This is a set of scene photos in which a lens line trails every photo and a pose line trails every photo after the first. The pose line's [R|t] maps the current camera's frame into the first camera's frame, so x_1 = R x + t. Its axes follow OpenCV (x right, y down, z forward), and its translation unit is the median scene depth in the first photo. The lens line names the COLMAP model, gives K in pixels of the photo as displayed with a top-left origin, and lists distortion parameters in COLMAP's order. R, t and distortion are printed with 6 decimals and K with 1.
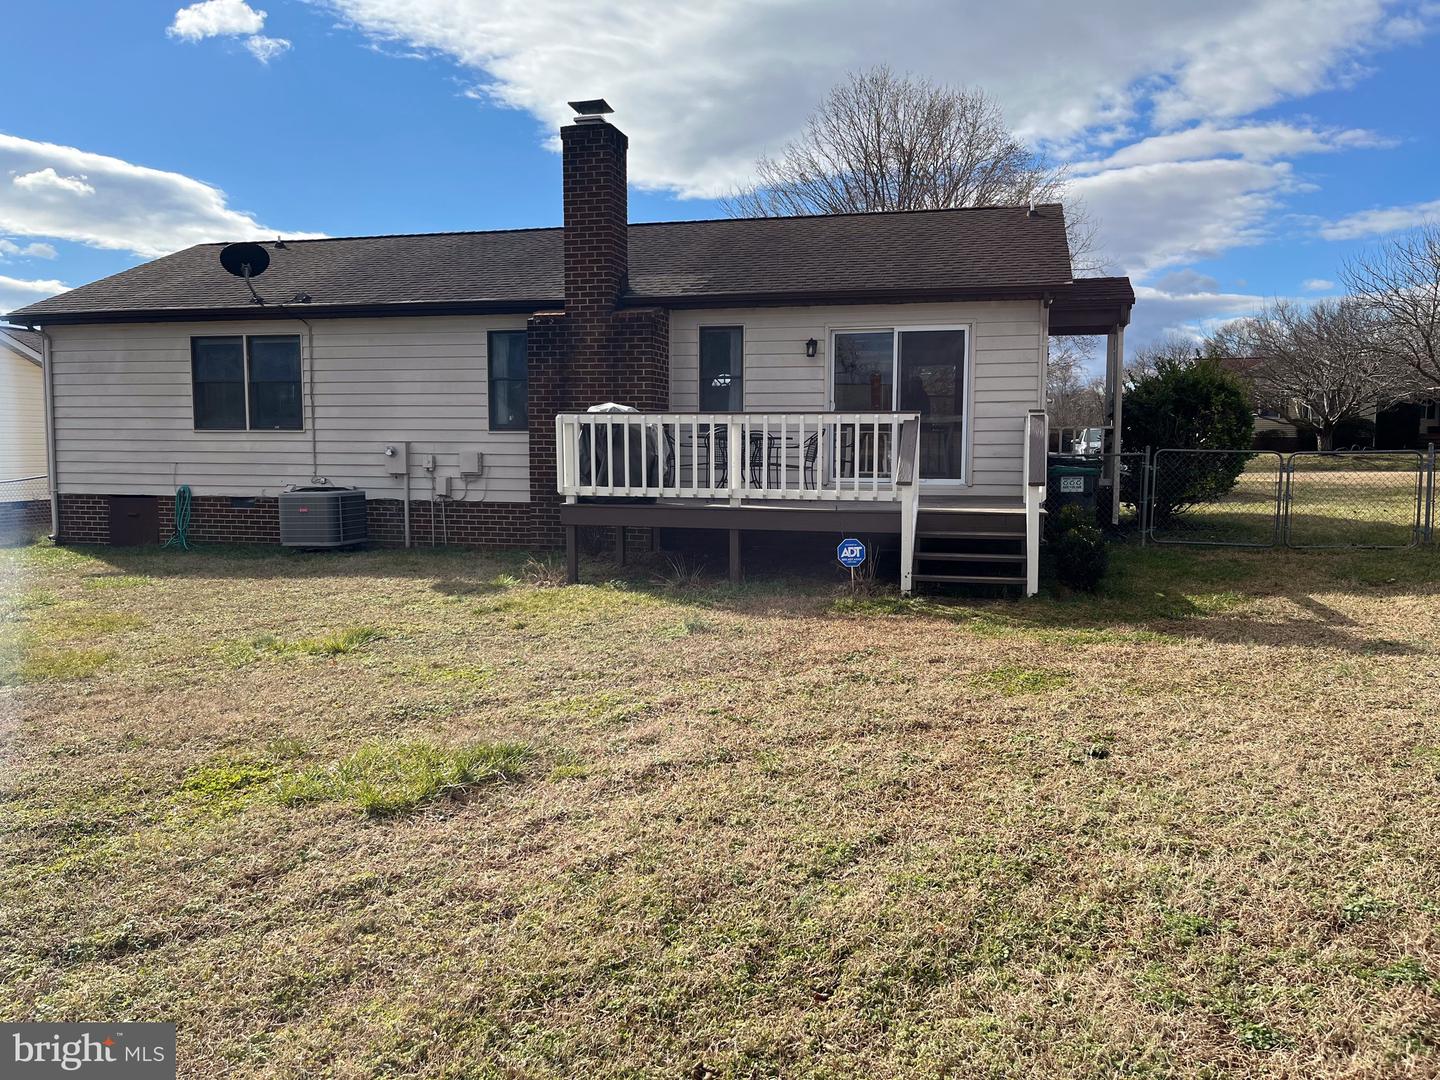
lens RADIAL K [[1088.6, 0, 715.6], [0, 1088.6, 538.1], [0, 0, 1]] dist [0.057054, -0.088713]
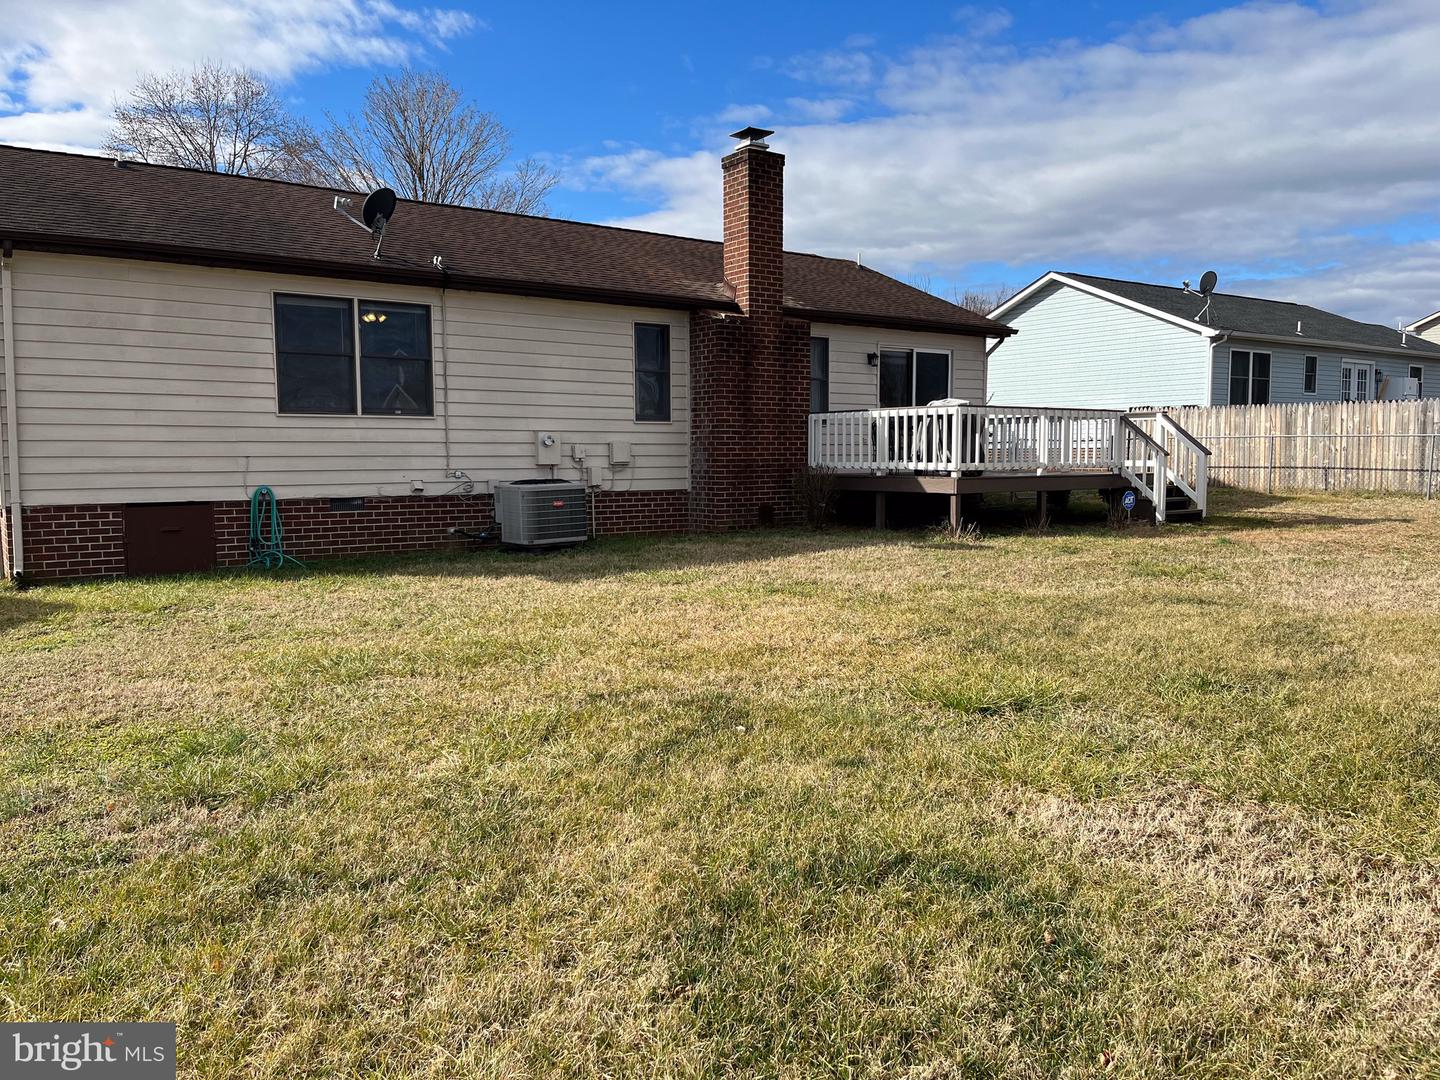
lens RADIAL K [[1088.6, 0, 724.0], [0, 1088.6, 544.1], [0, 0, 1]] dist [0.057054, -0.088713]
pose [[0.636210, -0.070682, 0.768272, -0.929874], [0.069806, 0.996984, 0.033916, -0.011909], [-0.768352, 0.032052, 0.639225, 0.286766]]
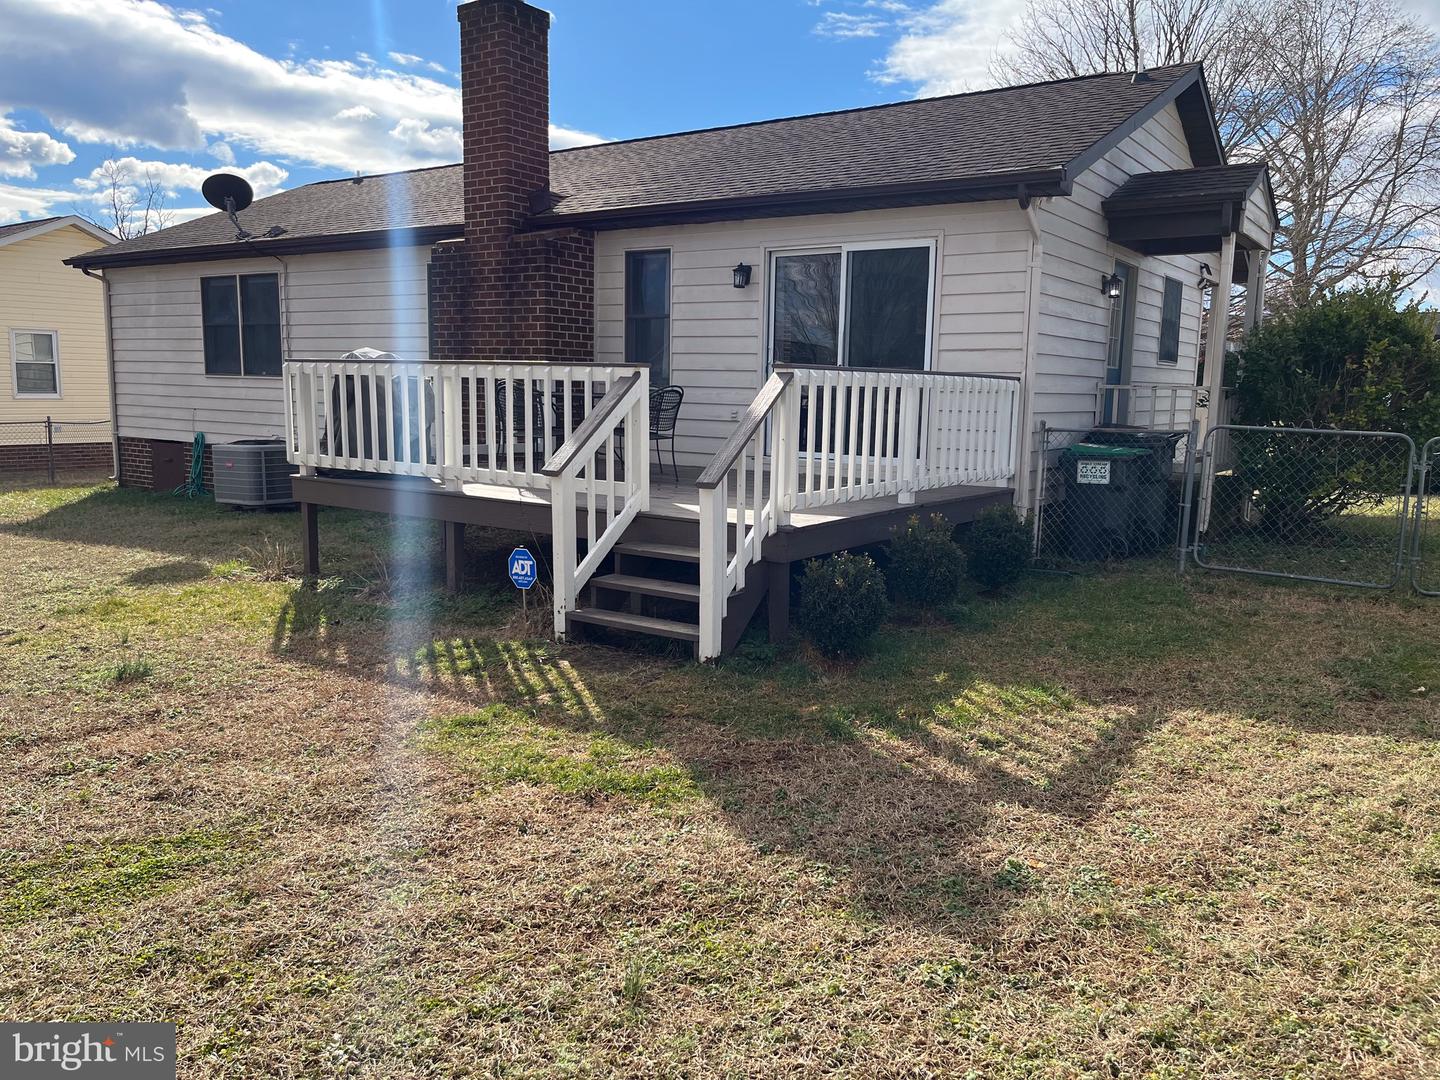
lens RADIAL K [[1088.6, 0, 725.8], [0, 1088.6, 544.3], [0, 0, 1]] dist [0.057054, -0.088713]
pose [[0.940706, 0.063689, -0.333191, 0.307231], [-0.045433, 0.997022, 0.062309, -0.032835], [0.336167, -0.043476, 0.940798, 0.252049]]
